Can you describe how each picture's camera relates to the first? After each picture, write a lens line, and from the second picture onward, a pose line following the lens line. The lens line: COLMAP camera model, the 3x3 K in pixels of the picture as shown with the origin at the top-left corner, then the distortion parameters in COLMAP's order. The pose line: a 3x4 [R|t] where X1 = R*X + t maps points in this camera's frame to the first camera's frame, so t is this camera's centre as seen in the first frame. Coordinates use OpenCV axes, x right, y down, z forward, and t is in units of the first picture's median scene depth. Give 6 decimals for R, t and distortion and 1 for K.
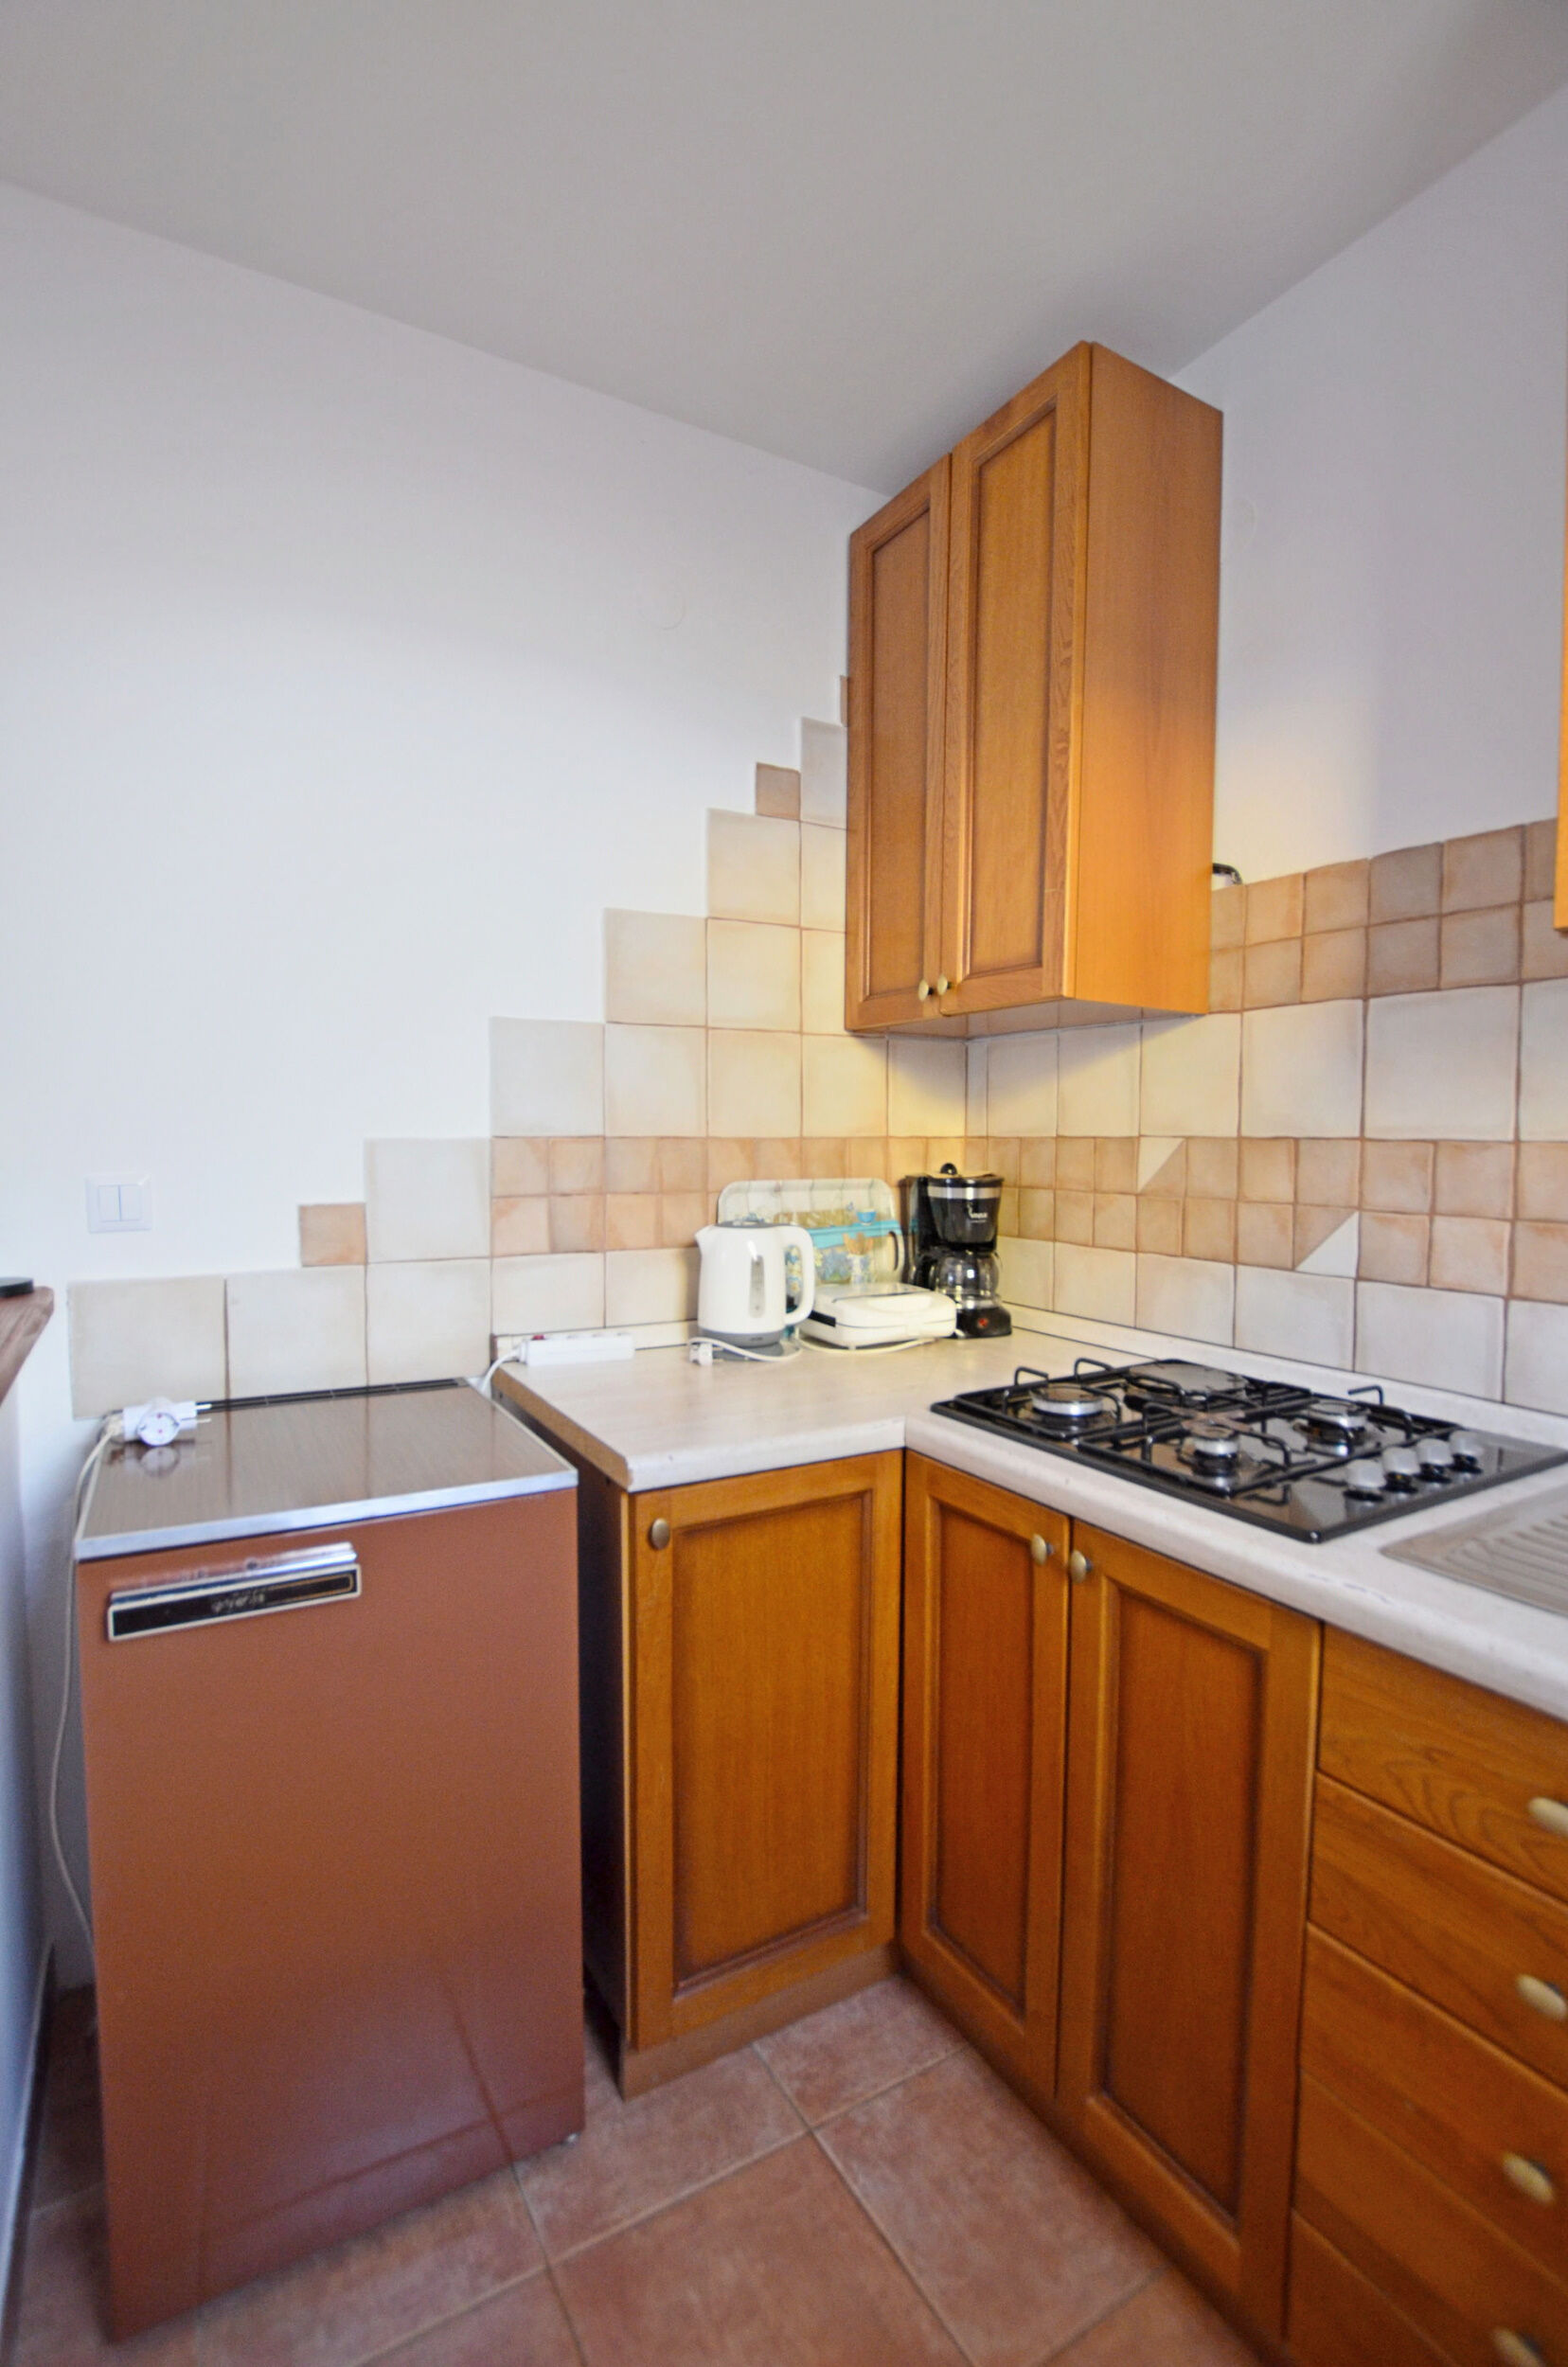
lens RADIAL K [[1089.9, 0, 790.3], [0, 1089.9, 1192.1], [0, 0, 1]] dist [-0.027521, -0.000212]
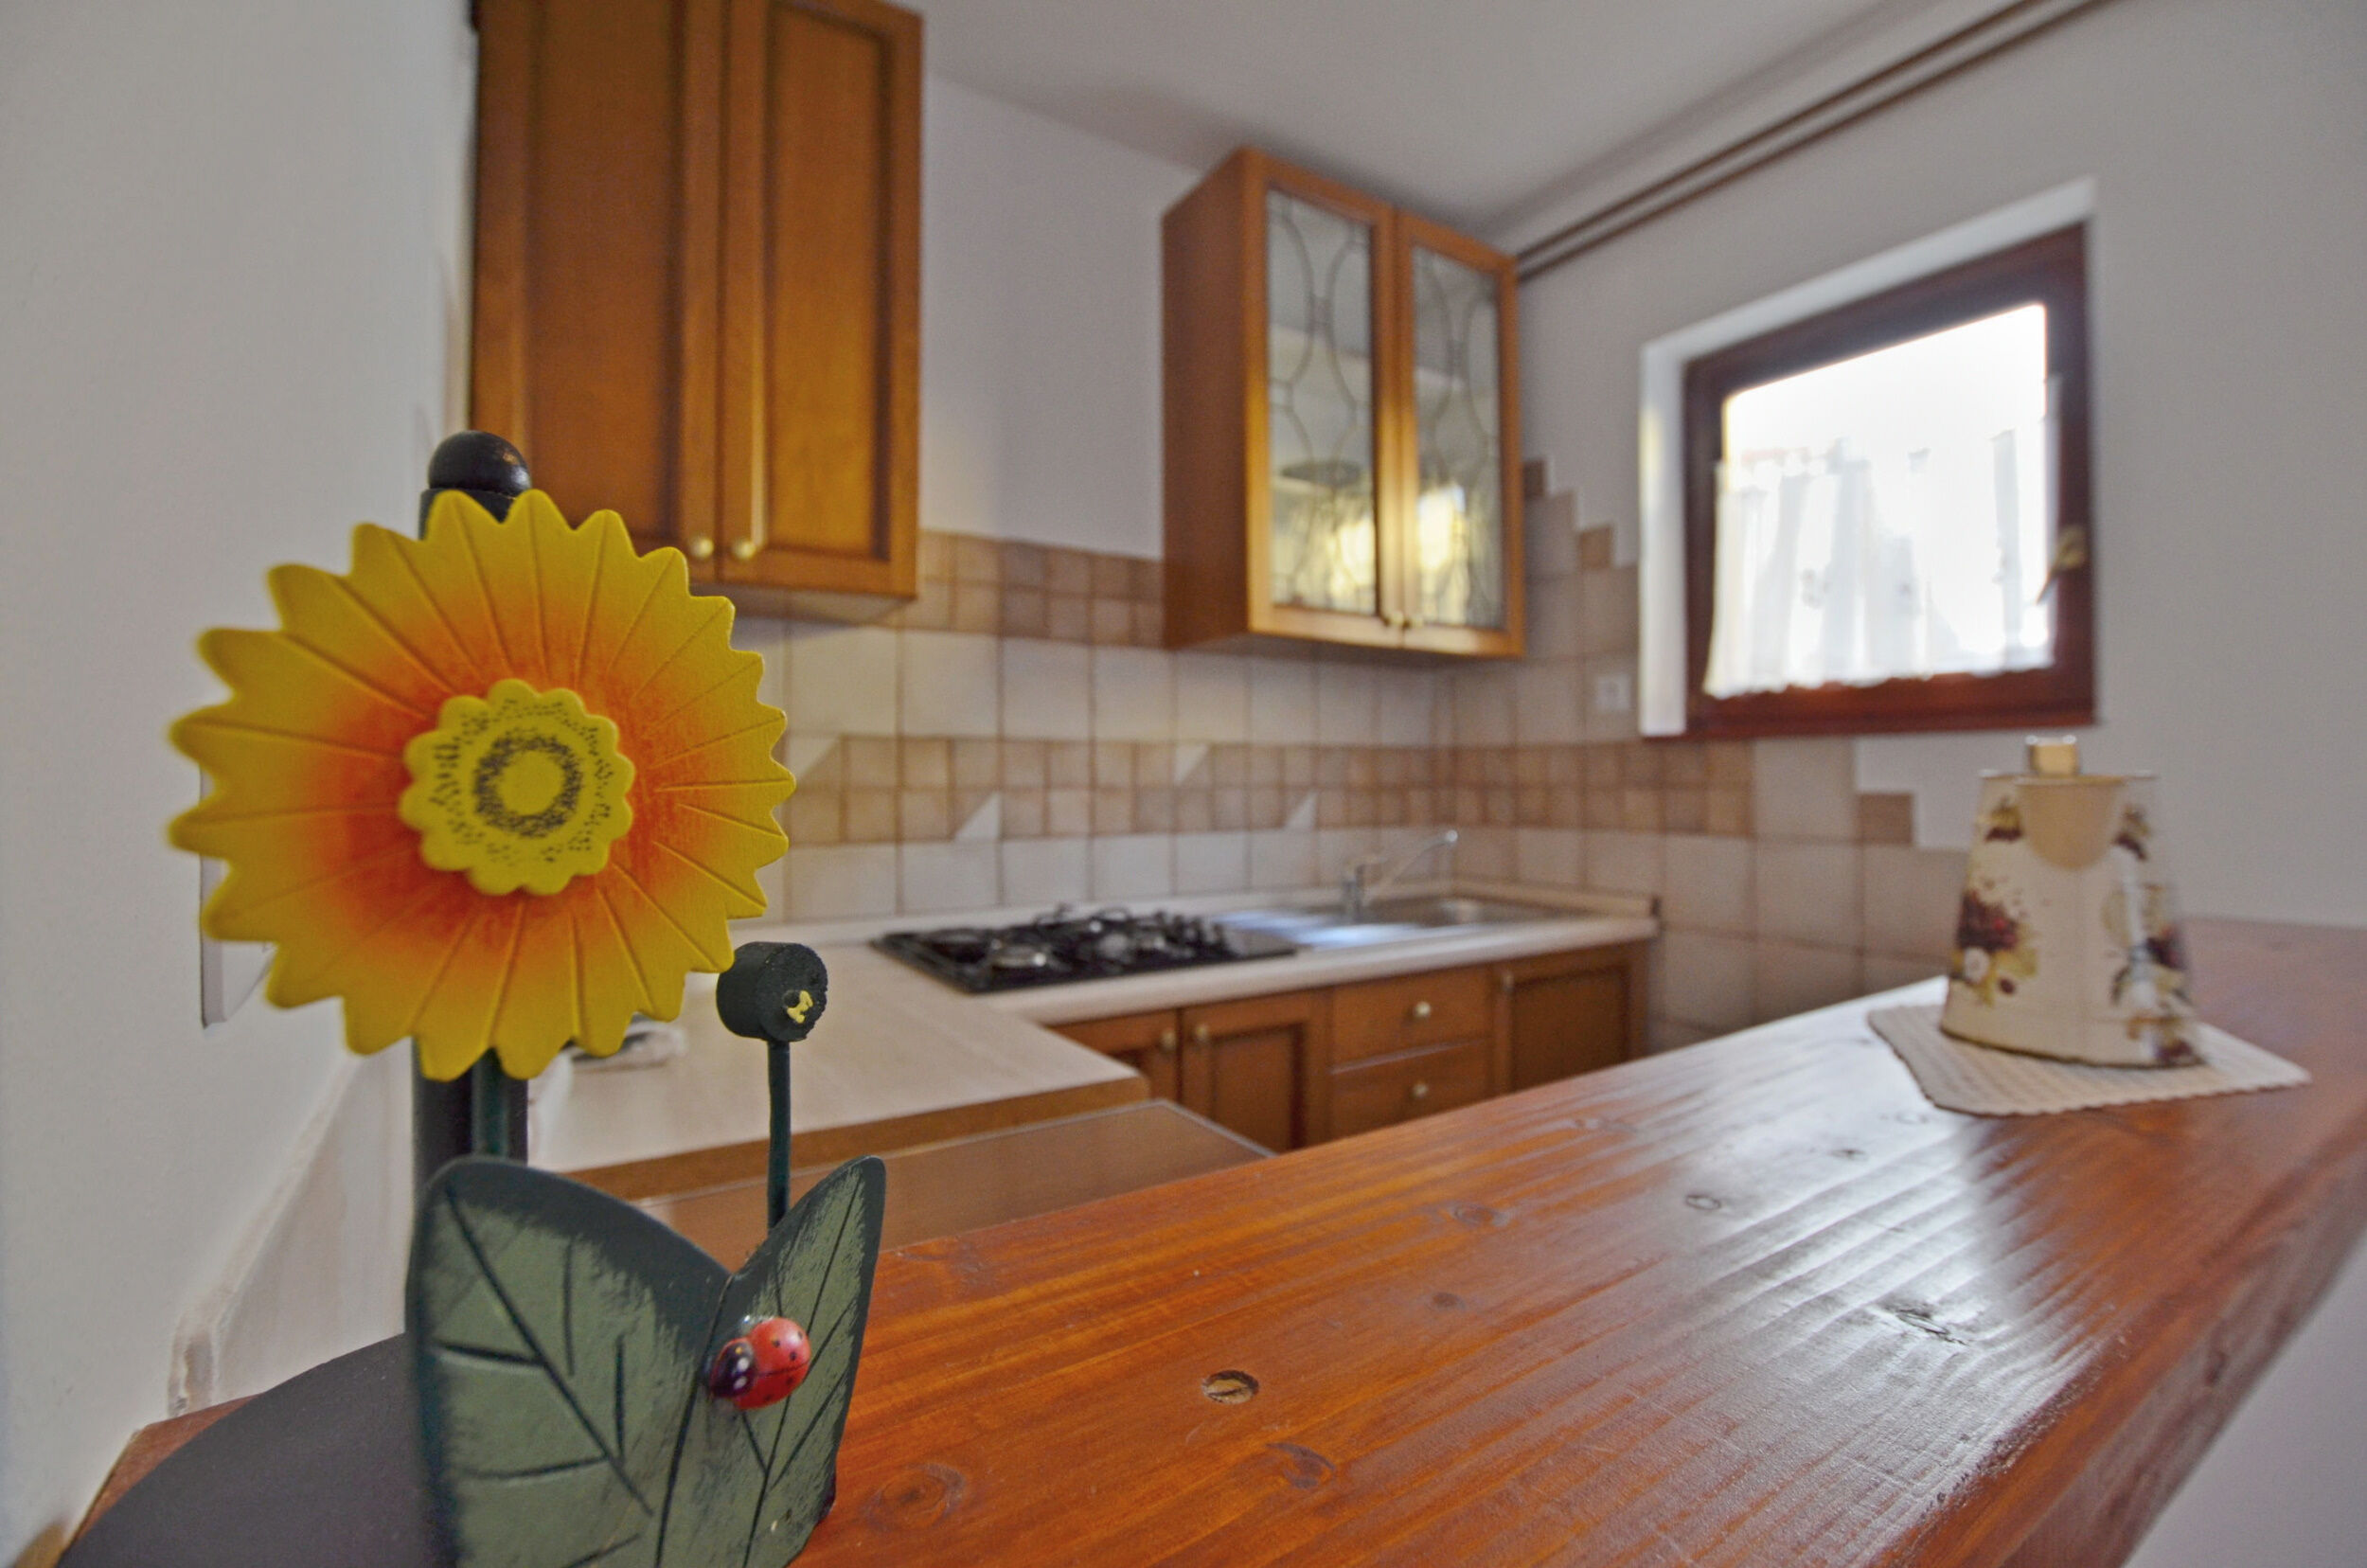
lens RADIAL K [[1033.2, 0, 1183.5], [0, 1033.2, 784.0], [0, 0, 1]] dist [-0.029511, 0.000291]
pose [[-0.038275, -0.015208, 0.999152, -0.752435], [0.054657, 0.998355, 0.017289, -0.000440], [-0.997771, 0.055273, -0.037381, 0.763516]]
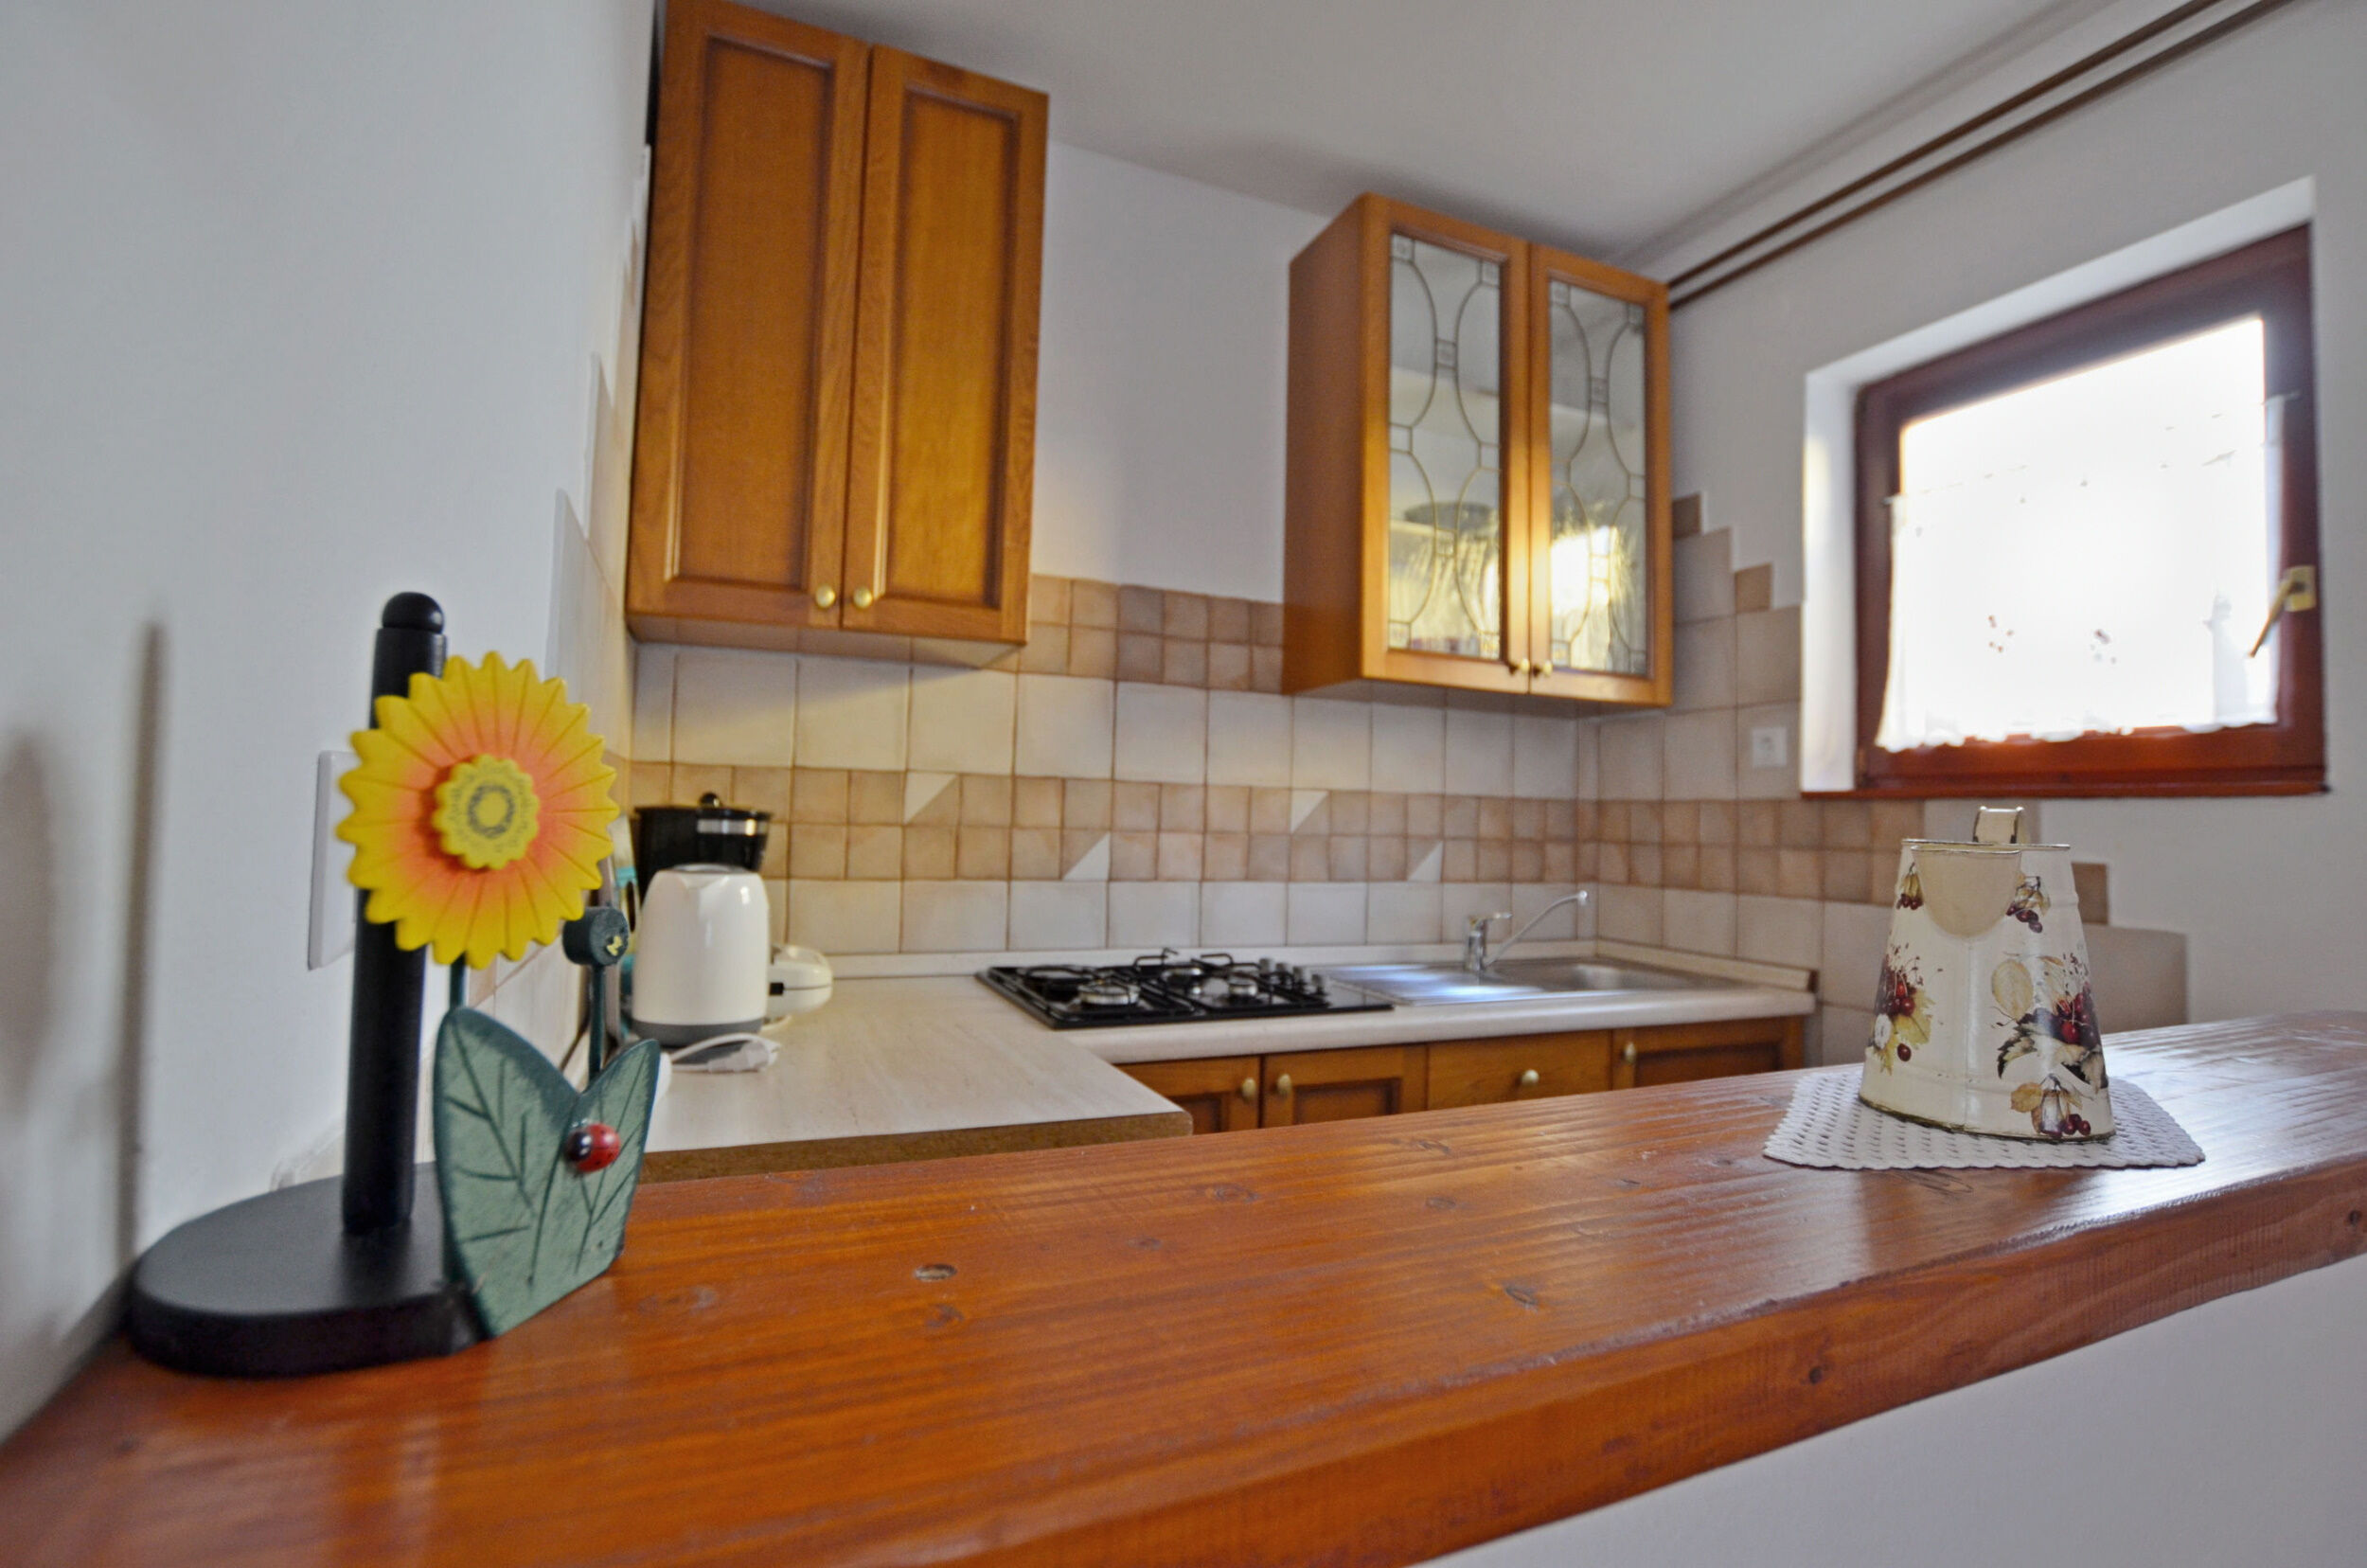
lens RADIAL K [[1089.9, 0, 1183.5], [0, 1089.9, 784.0], [0, 0, 1]] dist [-0.027521, -0.000212]
pose [[0.123125, 0.027158, 0.992019, -0.807112], [0.026547, 0.999178, -0.030649, 0.002050], [-0.992036, 0.030109, 0.122303, 0.686318]]
